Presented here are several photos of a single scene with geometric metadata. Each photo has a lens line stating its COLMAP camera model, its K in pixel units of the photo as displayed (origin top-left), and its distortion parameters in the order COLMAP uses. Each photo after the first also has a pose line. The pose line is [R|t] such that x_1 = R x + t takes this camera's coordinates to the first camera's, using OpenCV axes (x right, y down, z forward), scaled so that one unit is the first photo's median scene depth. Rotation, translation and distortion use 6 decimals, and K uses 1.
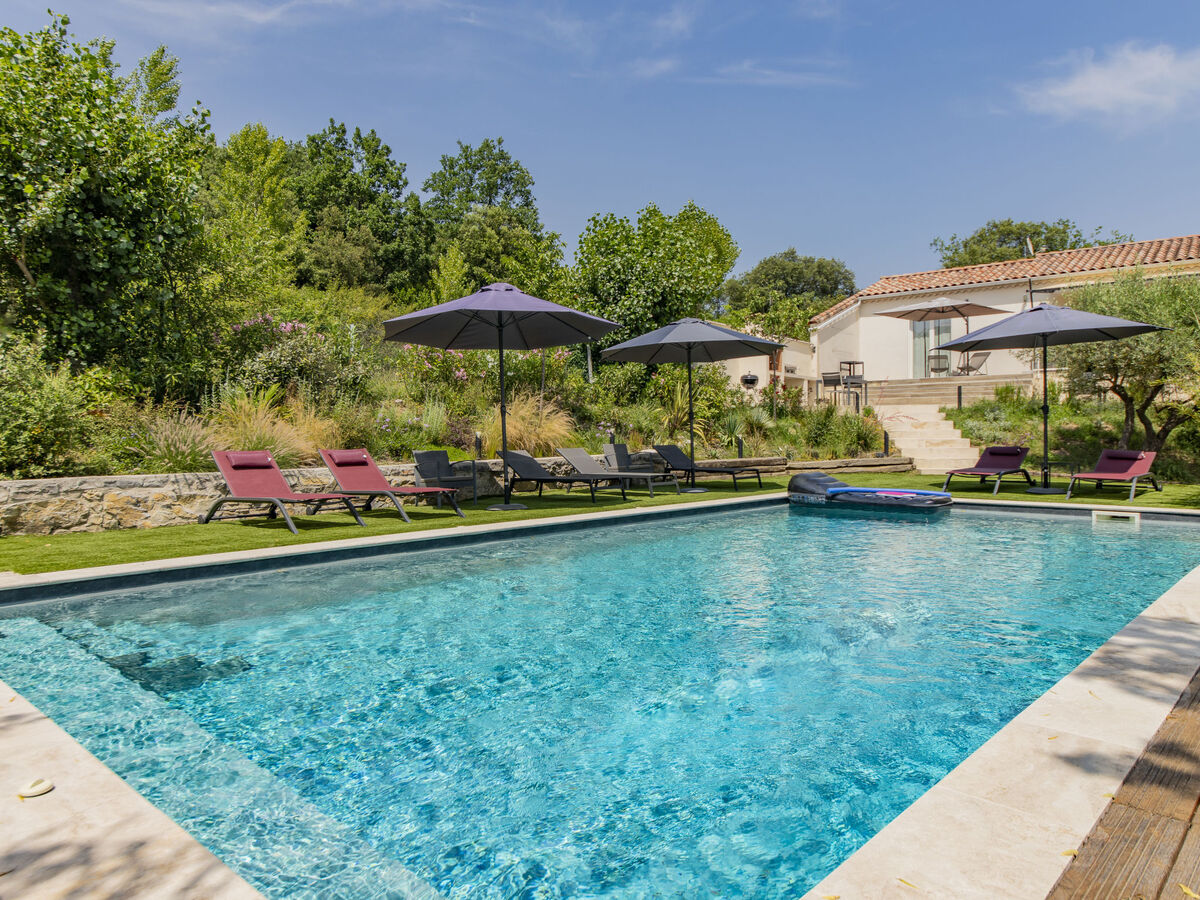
lens RADIAL K [[807.1, 0, 631.6], [0, 807.1, 448.9], [0, 0, 1]] dist [0.049196, 0.002839]
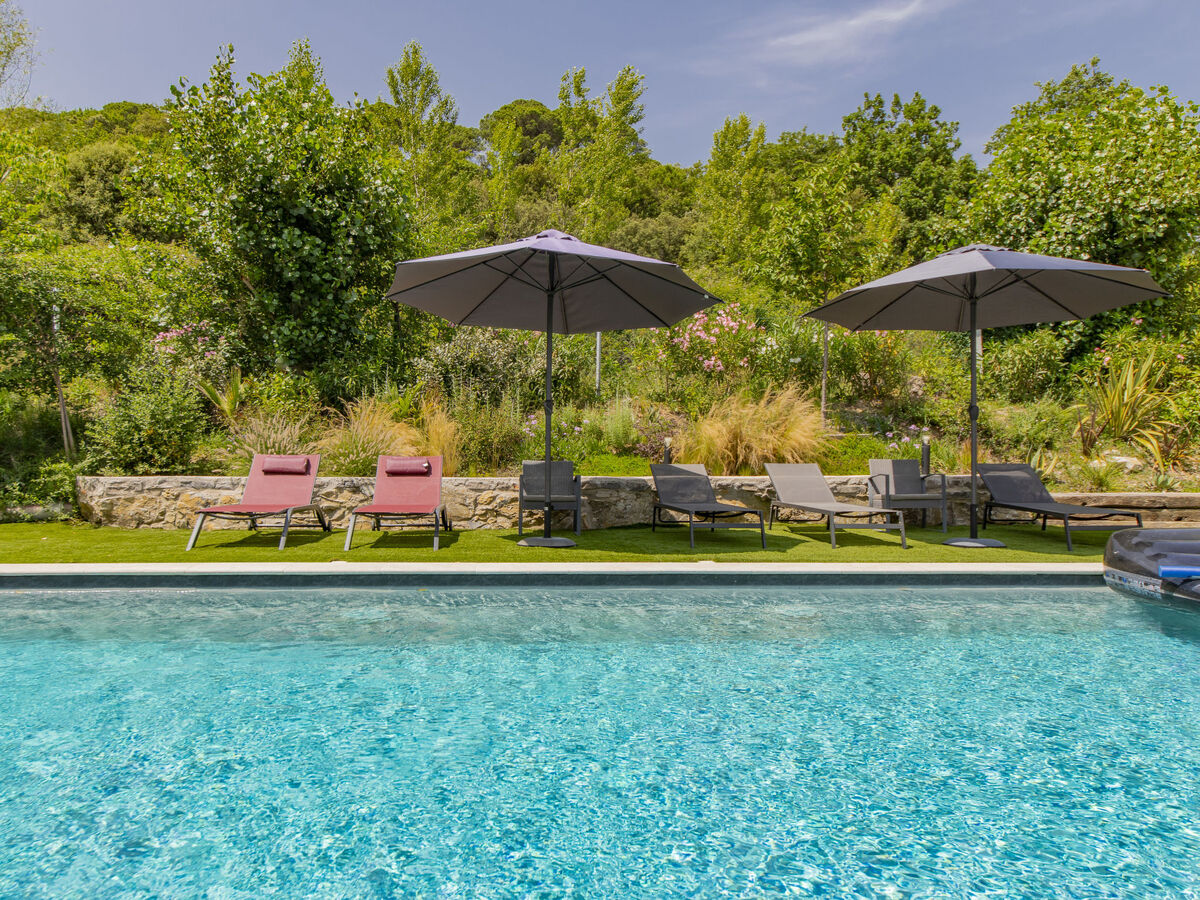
lens RADIAL K [[868.0, 0, 621.3], [0, 868.0, 450.6], [0, 0, 1]] dist [0.008173, 0.003098]
pose [[0.723443, 0.018981, -0.690123, 0.410999], [-0.025110, 0.999684, 0.001173, -0.011297], [0.689928, 0.016480, 0.723691, 0.483974]]
